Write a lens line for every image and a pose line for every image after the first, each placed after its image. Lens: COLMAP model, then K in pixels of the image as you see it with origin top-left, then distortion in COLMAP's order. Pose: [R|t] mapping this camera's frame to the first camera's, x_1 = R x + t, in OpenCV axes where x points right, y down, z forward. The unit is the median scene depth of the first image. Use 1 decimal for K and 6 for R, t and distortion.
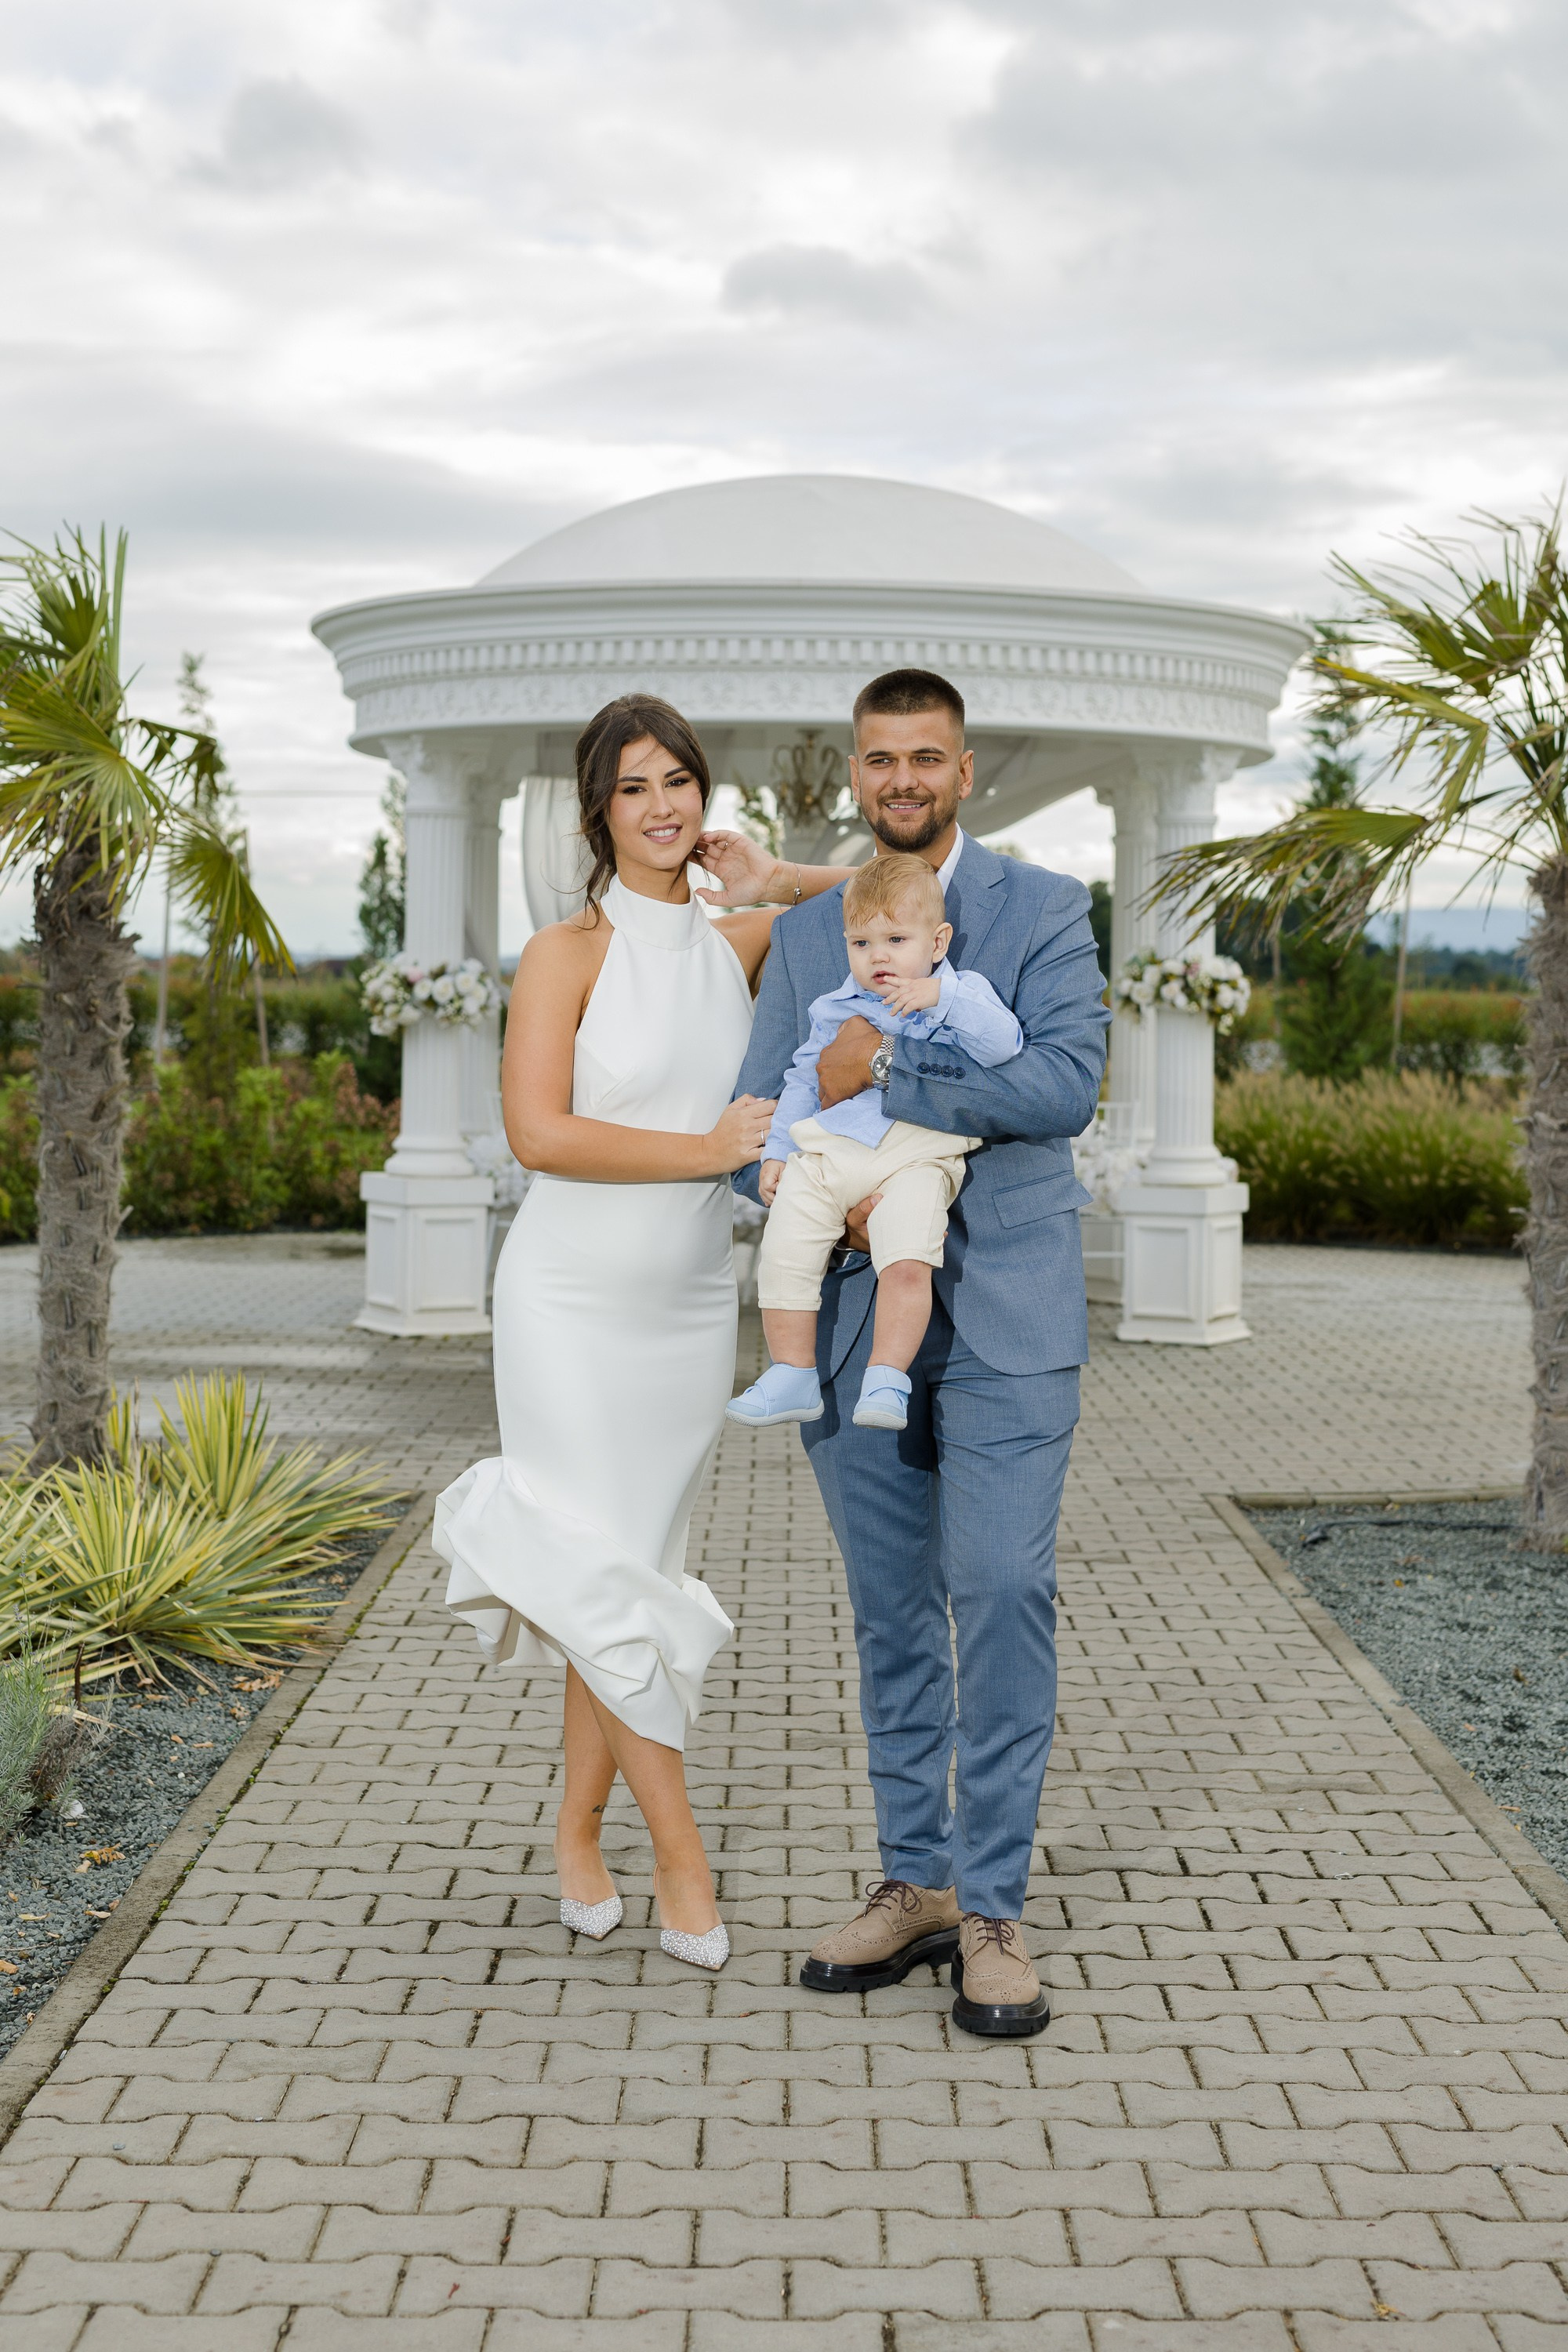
lens RADIAL K [[3421.7, 0, 624.8], [0, 3421.7, 1173.9], [0, 0, 1]] dist [-0.024071, -0.035806]
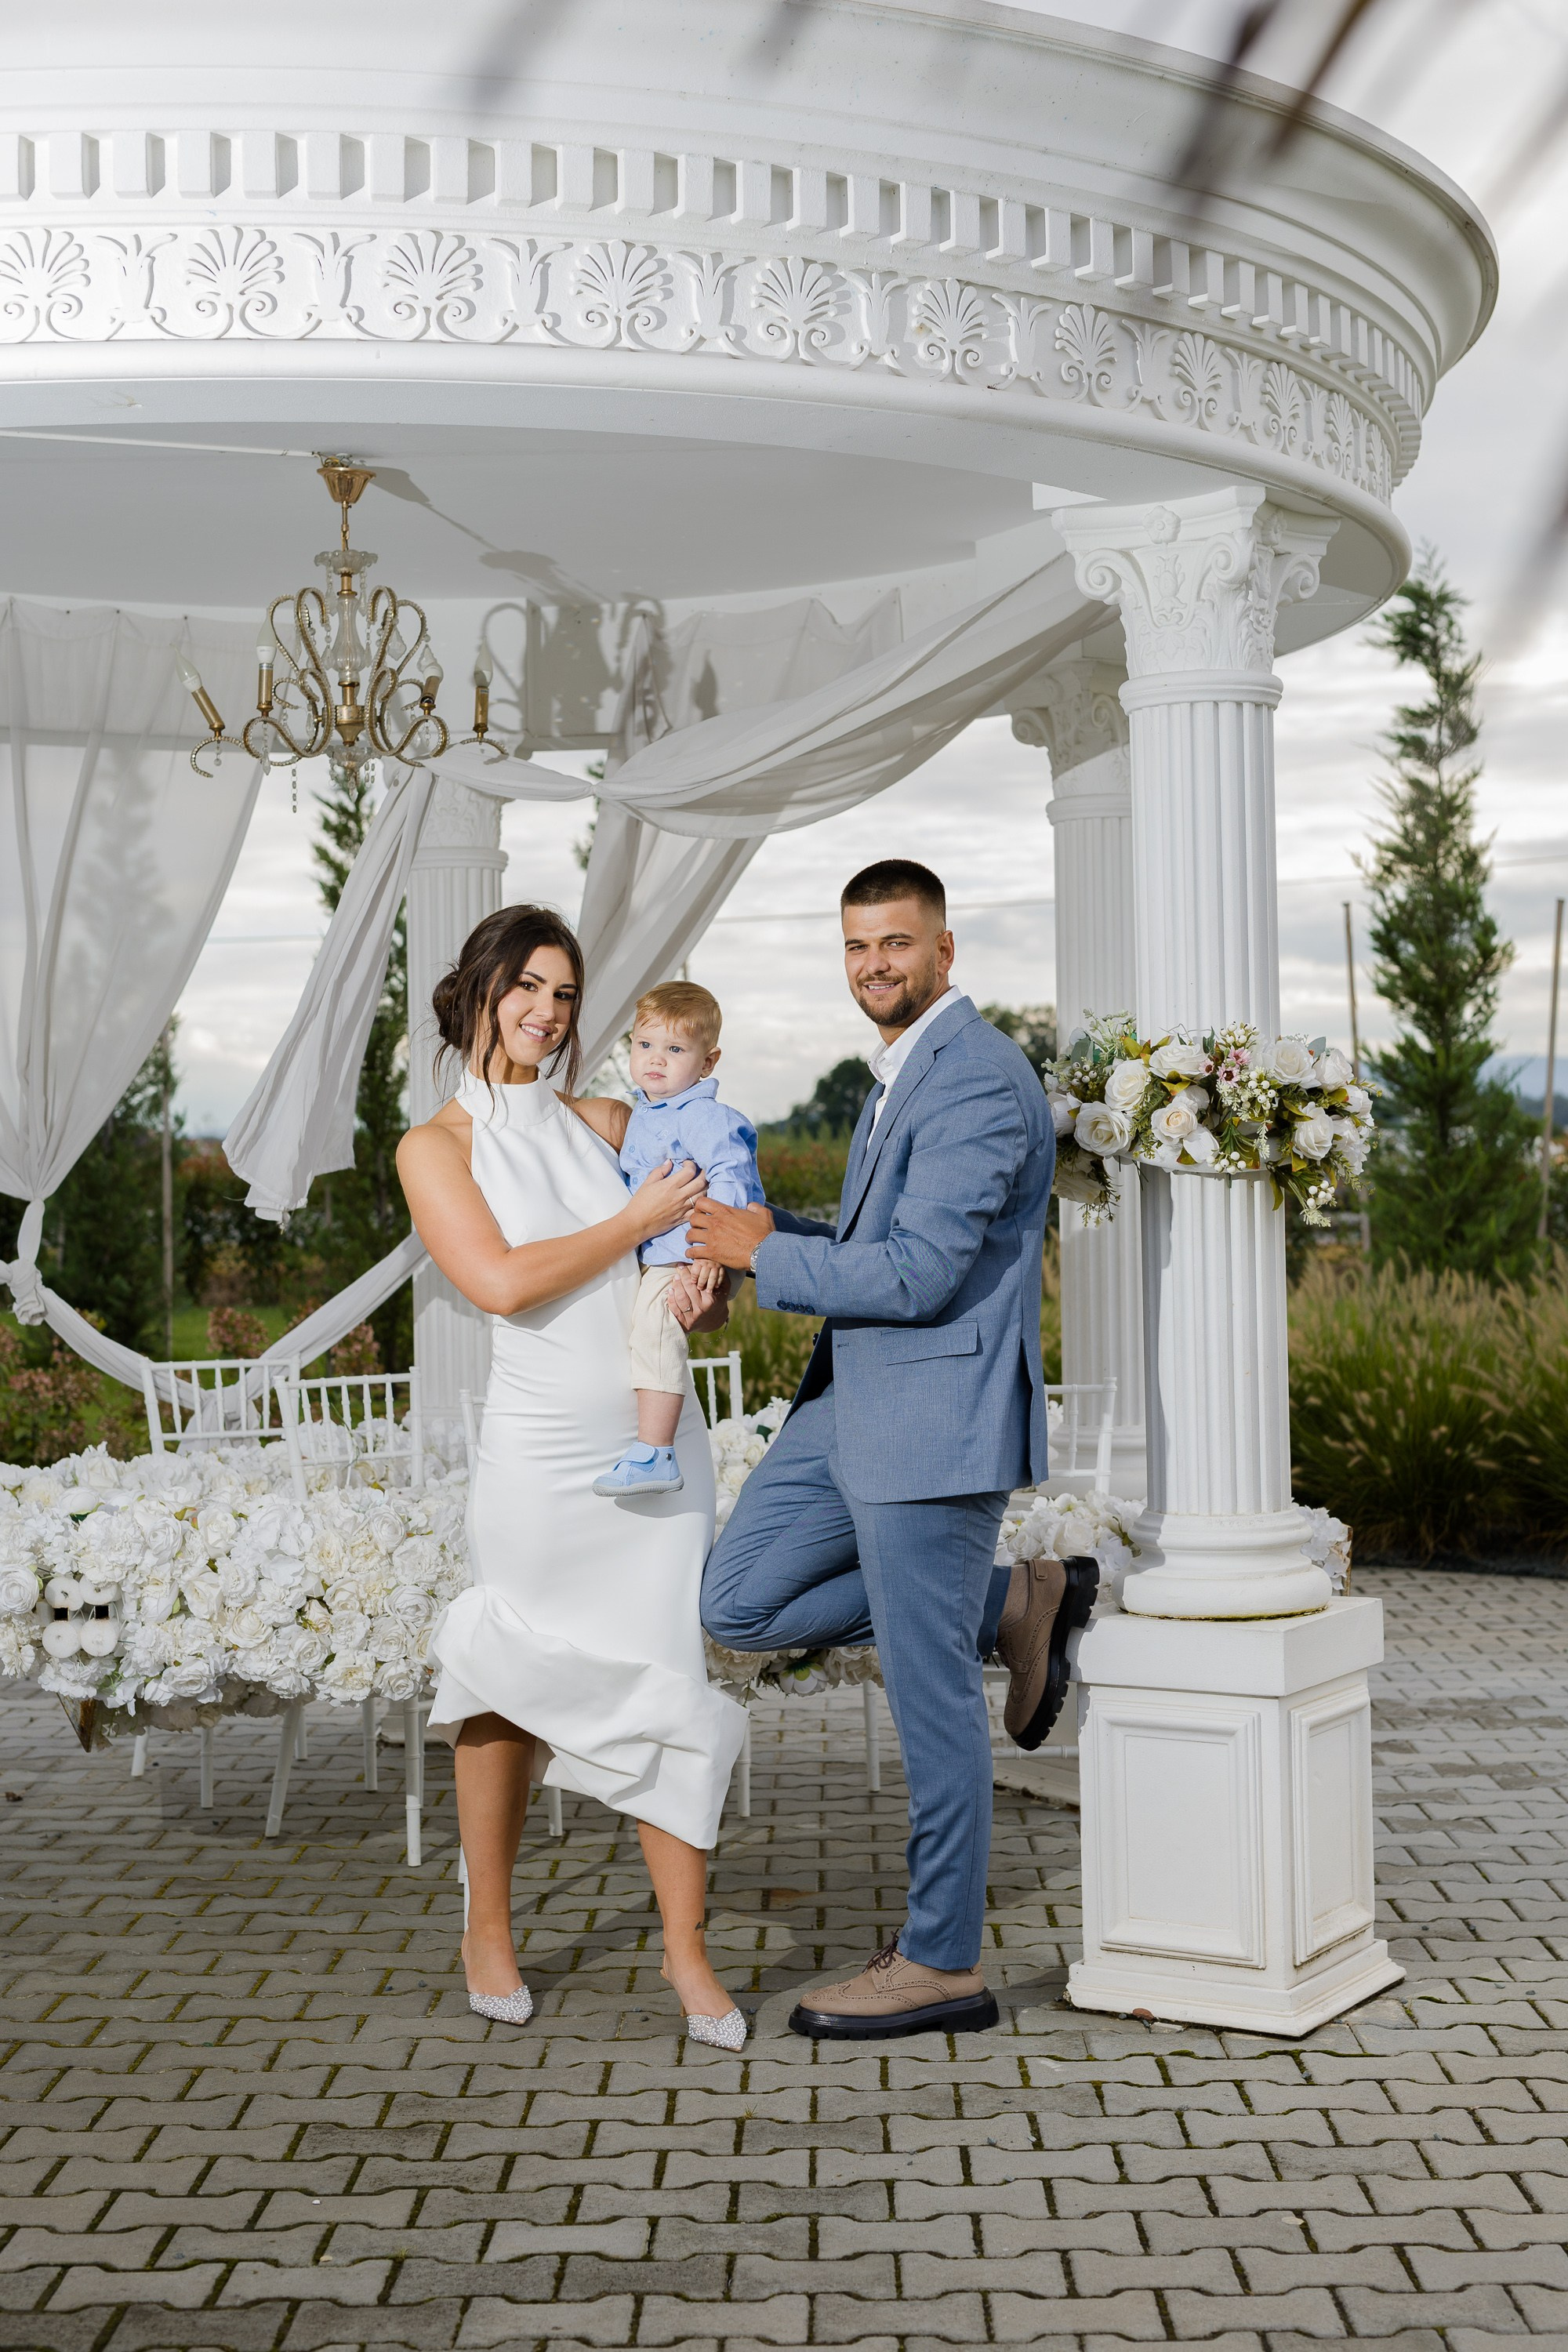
lens RADIAL K [[3298.0, 0, 786.1], [0, 3298.0, 1155.0], [0, 0, 1]] dist [-0.004971, 0.023931]
pose [[0.999203, -0.026952, 0.029432, 0.150807], [0.028523, 0.998115, -0.054335, -0.044112], [-0.027912, 0.055131, 0.998089, 0.905928]]
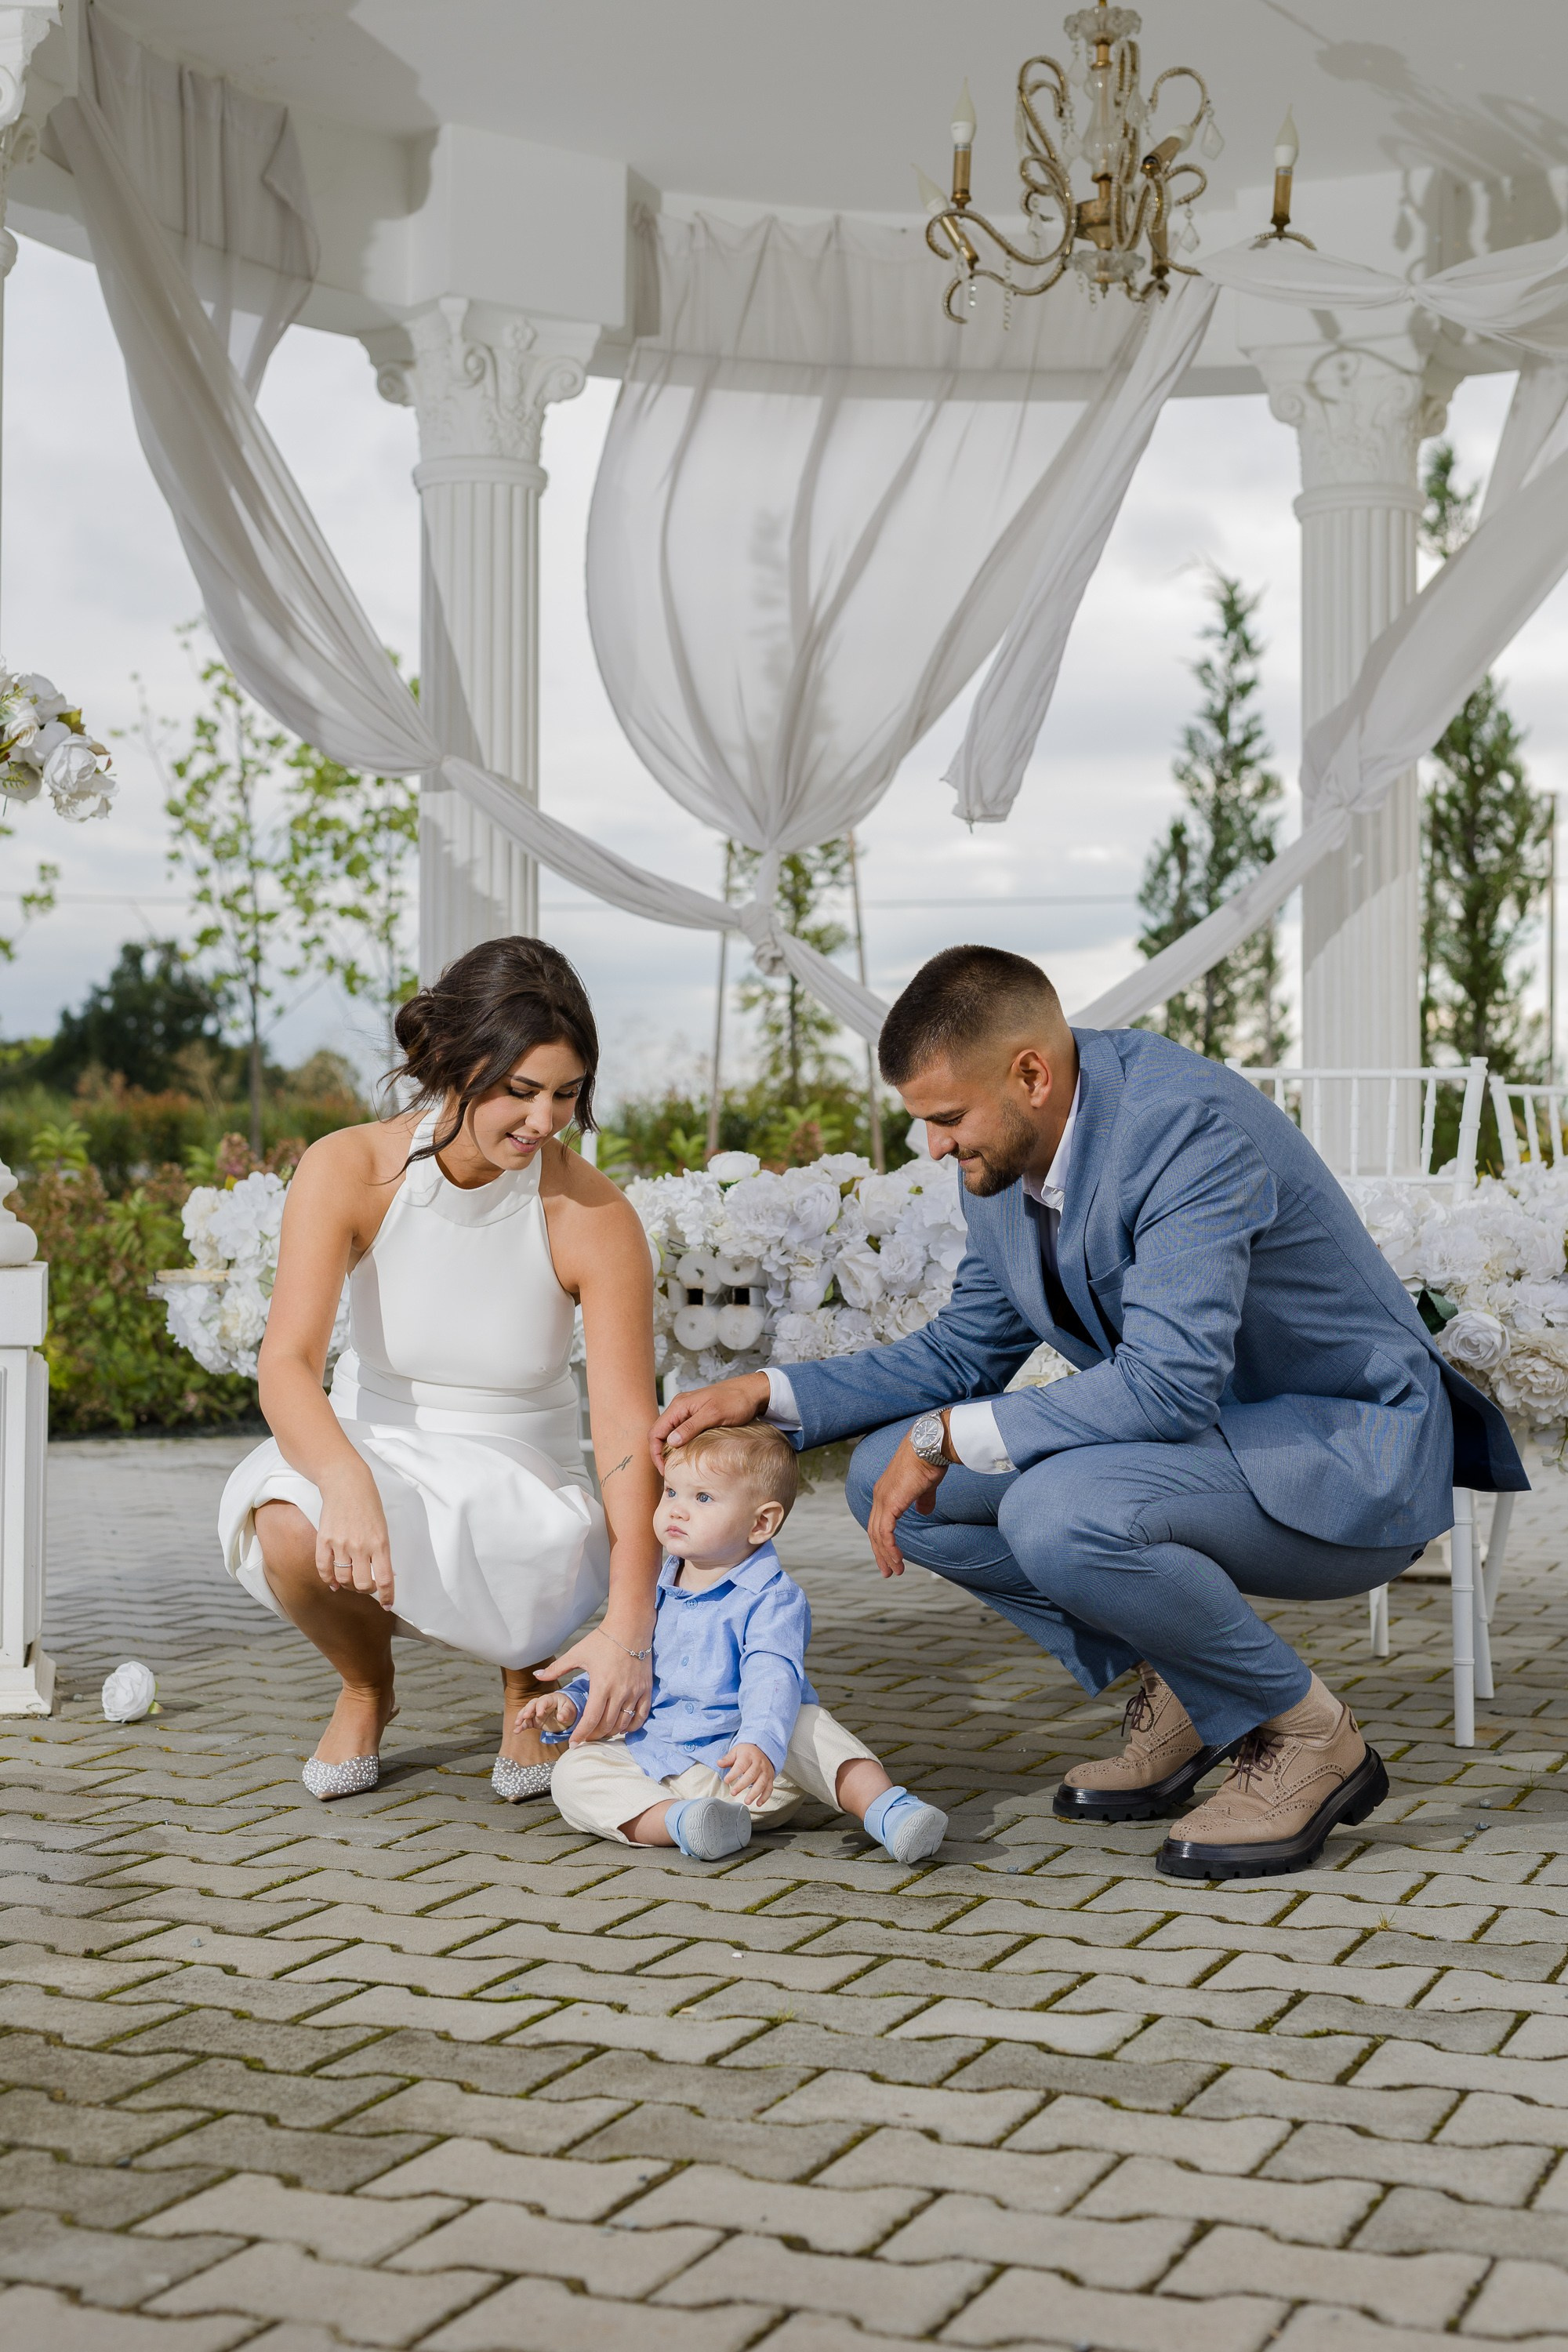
lens RADIAL K [[3409.1, 0, 791.3], [0, 3409.1, 1141.4], [0, 0, 1]] dist [-0.000944, 0.016810]
pose [[0.939067, -0.016080, -0.343357, 0.224228], [-0.008314, 0.997550, -0.069455, 0.015881], [0.343633, 0.068078, 0.936633, 1.041309]]
